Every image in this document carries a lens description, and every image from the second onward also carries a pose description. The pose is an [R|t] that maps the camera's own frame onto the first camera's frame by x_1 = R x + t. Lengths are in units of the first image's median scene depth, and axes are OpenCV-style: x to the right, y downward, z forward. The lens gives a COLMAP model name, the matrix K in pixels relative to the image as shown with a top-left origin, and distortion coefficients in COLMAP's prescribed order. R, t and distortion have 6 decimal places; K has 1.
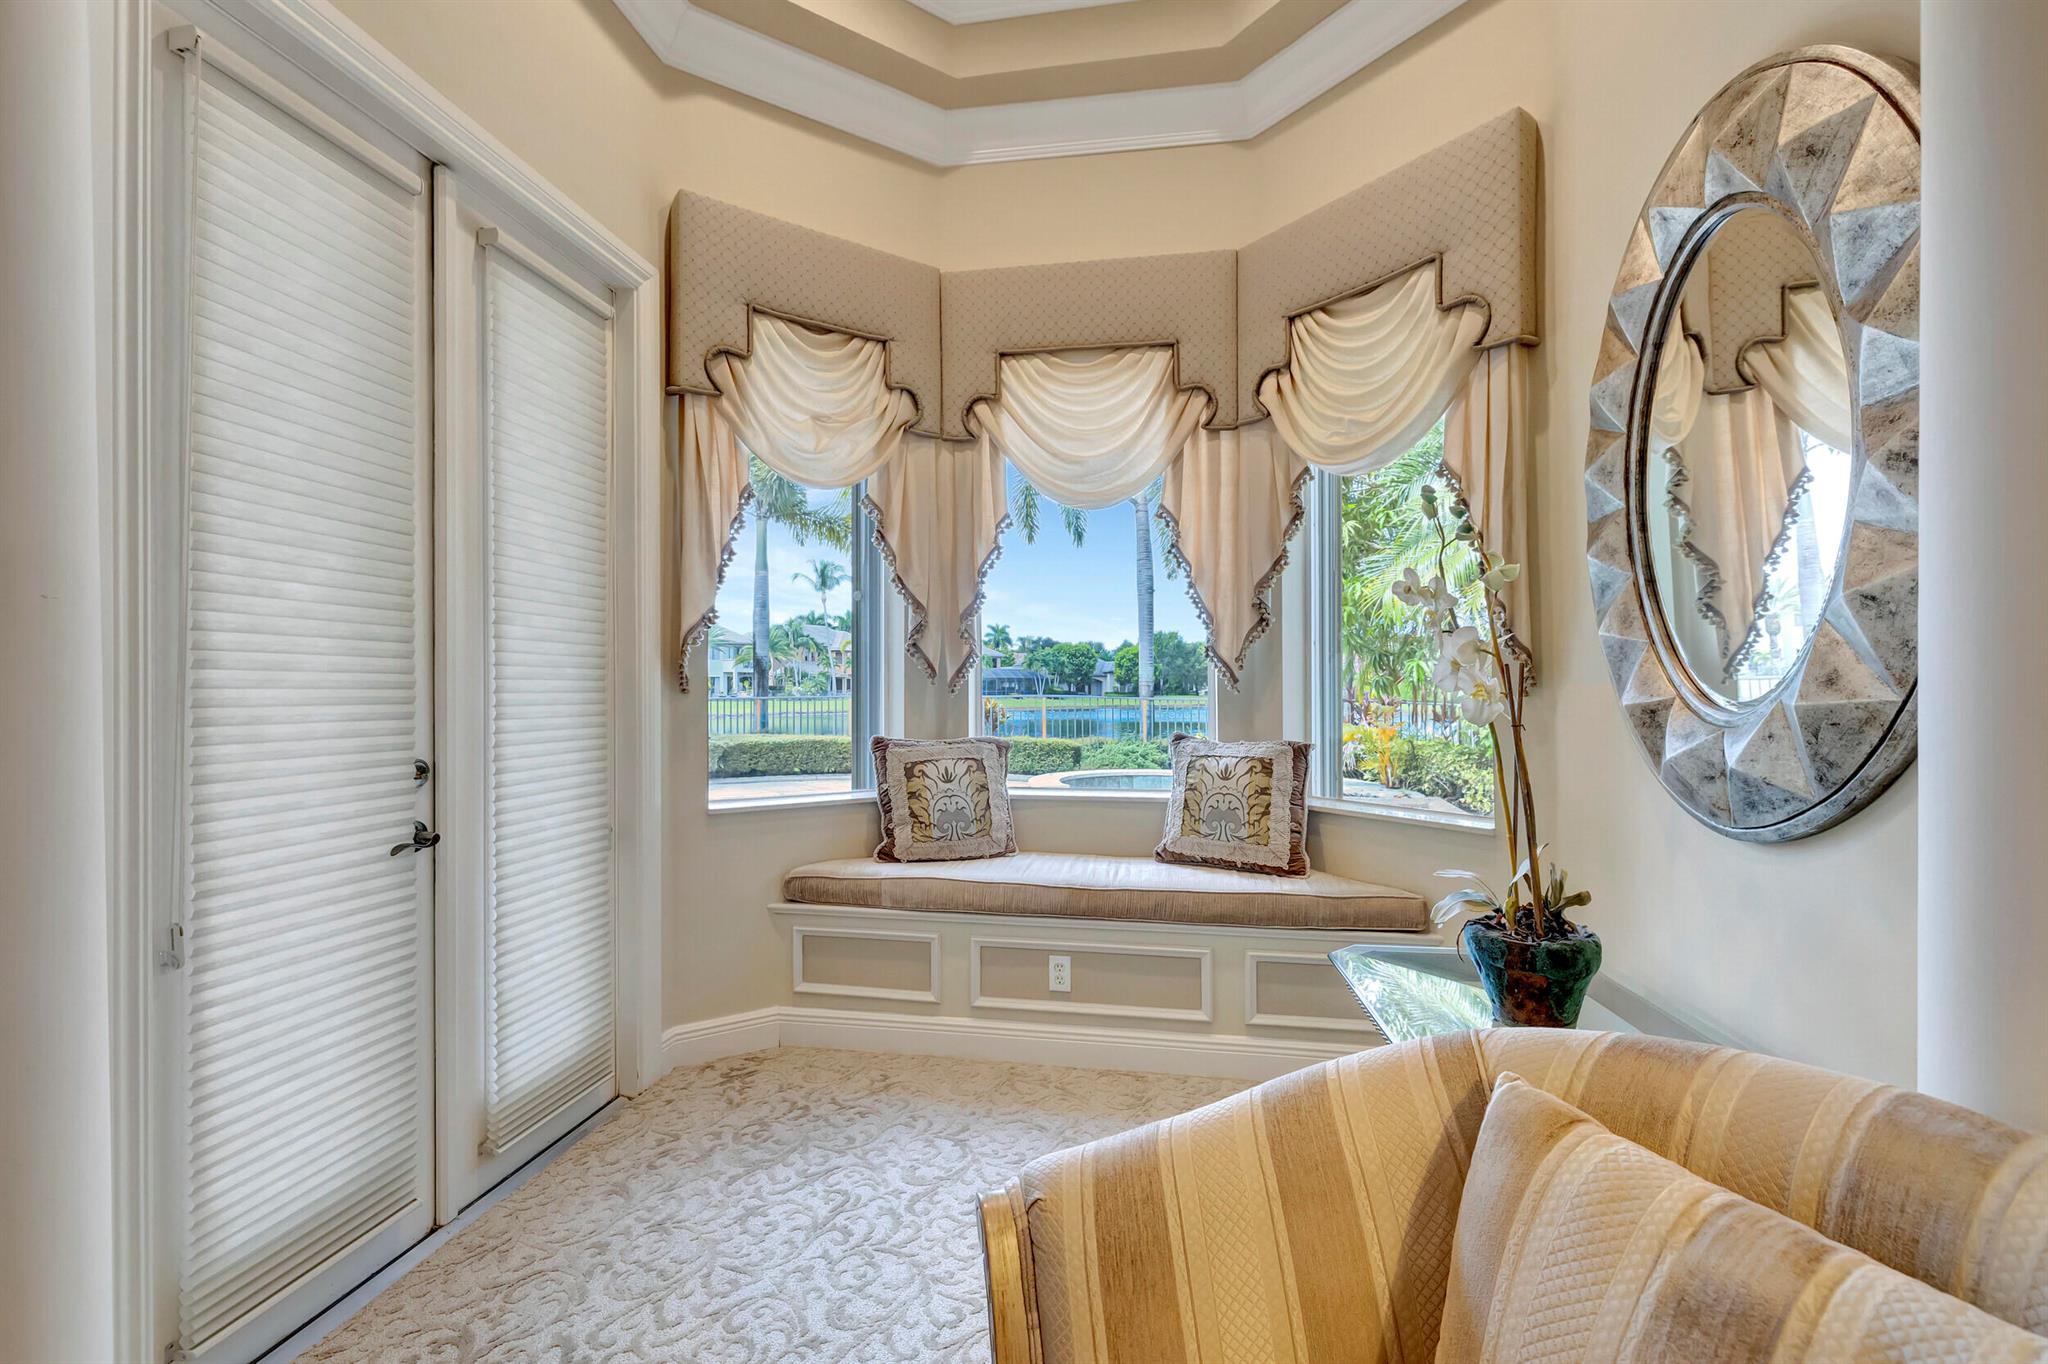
lens RADIAL K [[871.5, 0, 1008.3], [0, 871.5, 679.3], [0, 0, 1]] dist [0.002603, 0.000425]
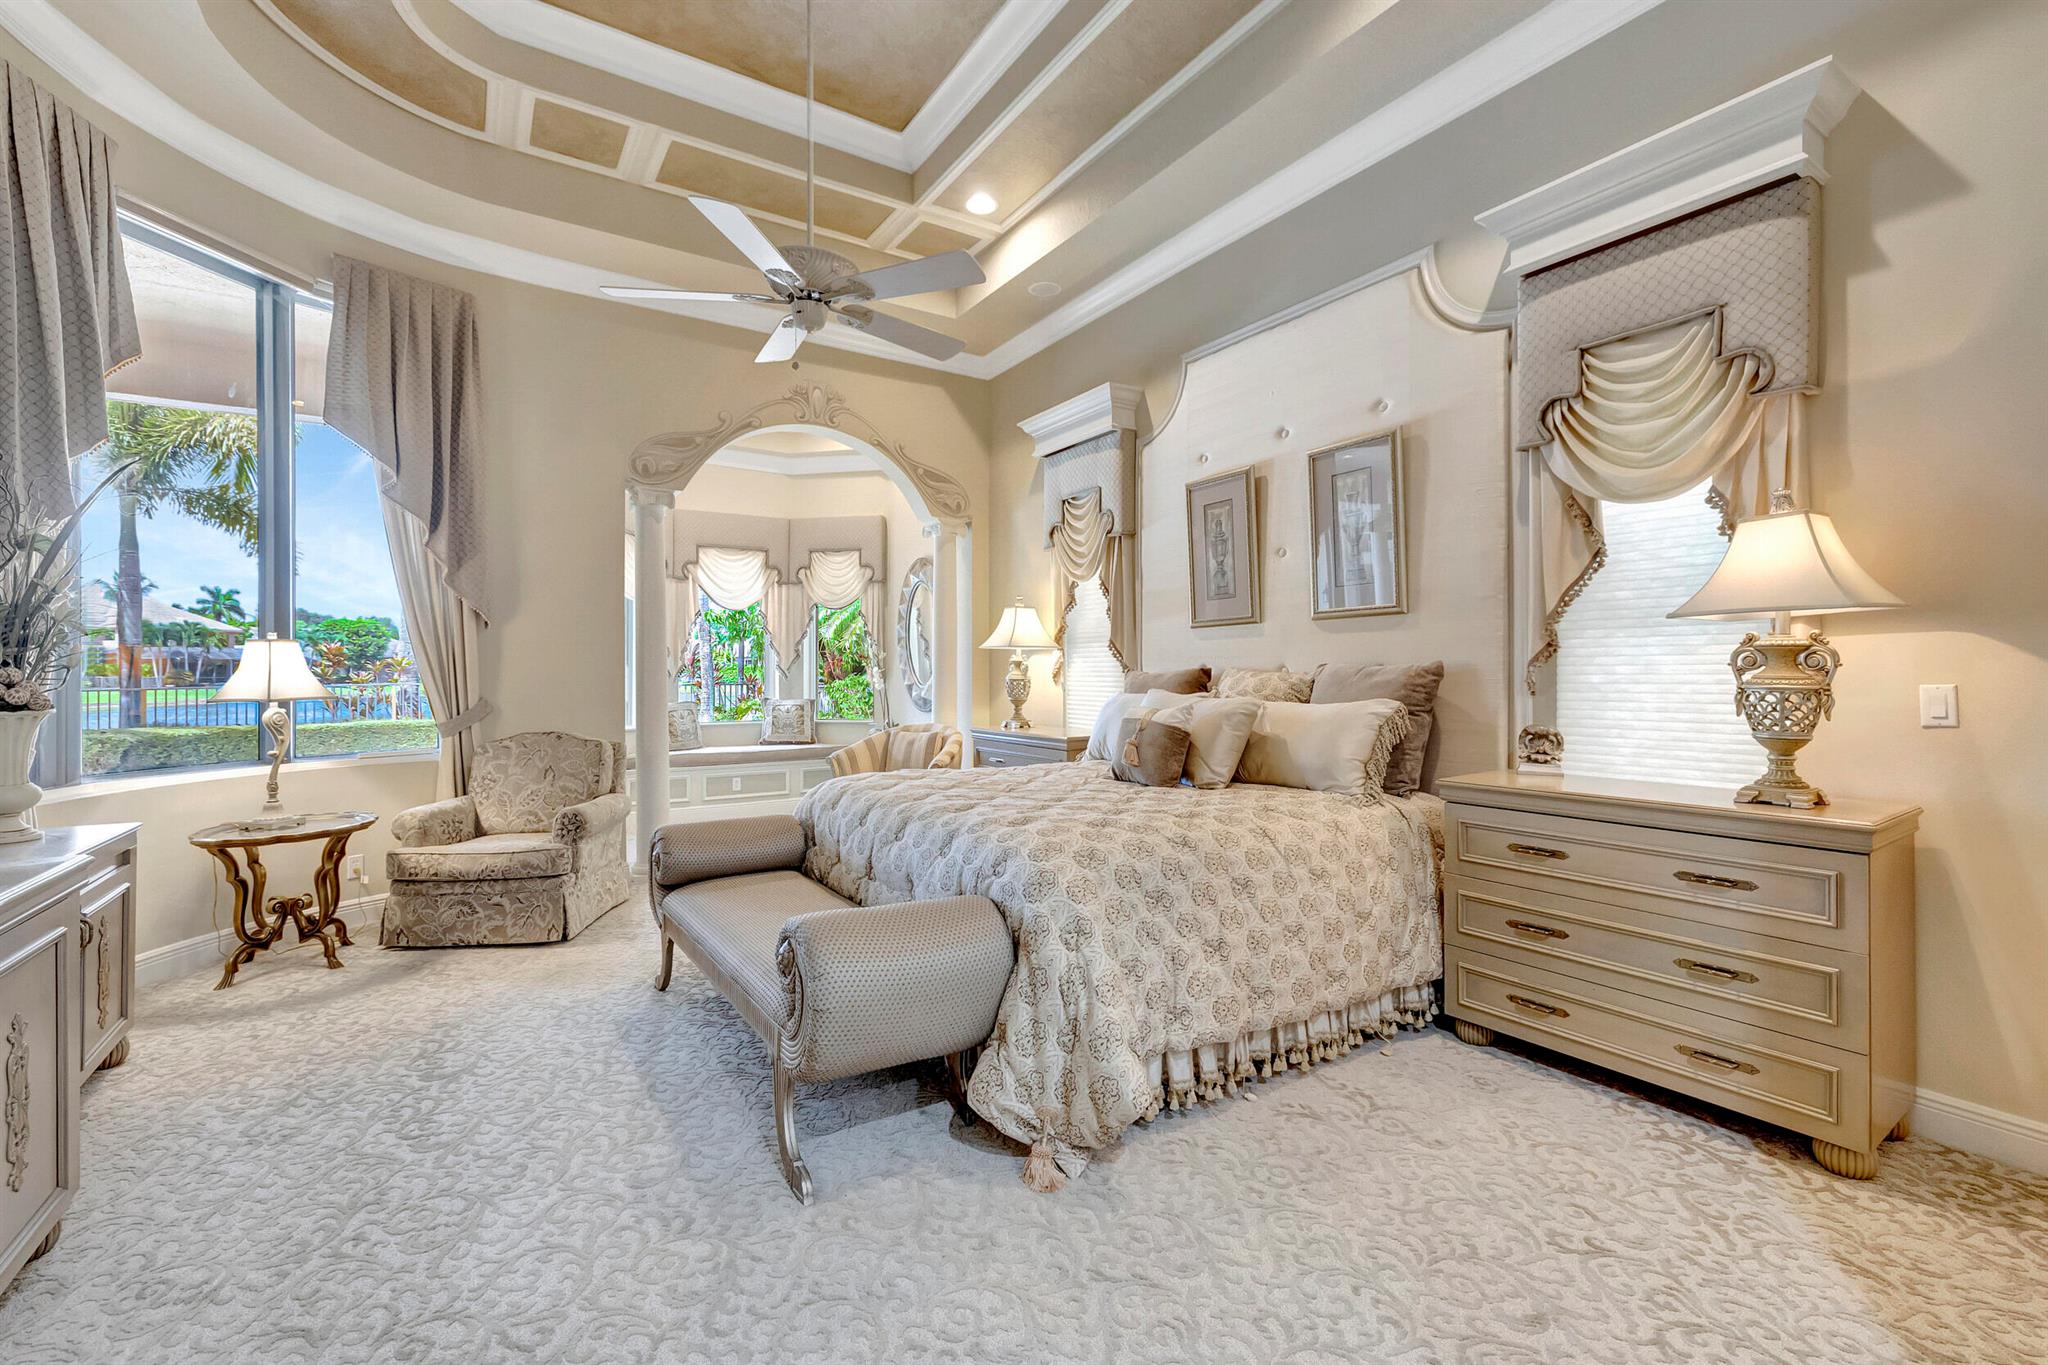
lens RADIAL K [[871.5, 0, 1008.3], [0, 871.5, 679.8], [0, 0, 1]] dist [0.002603, 0.000425]
pose [[0.740015, -0.006225, 0.672561, -1.116097], [-0.008063, 0.999803, 0.018125, -0.047827], [-0.672542, -0.018836, 0.739819, -1.553511]]
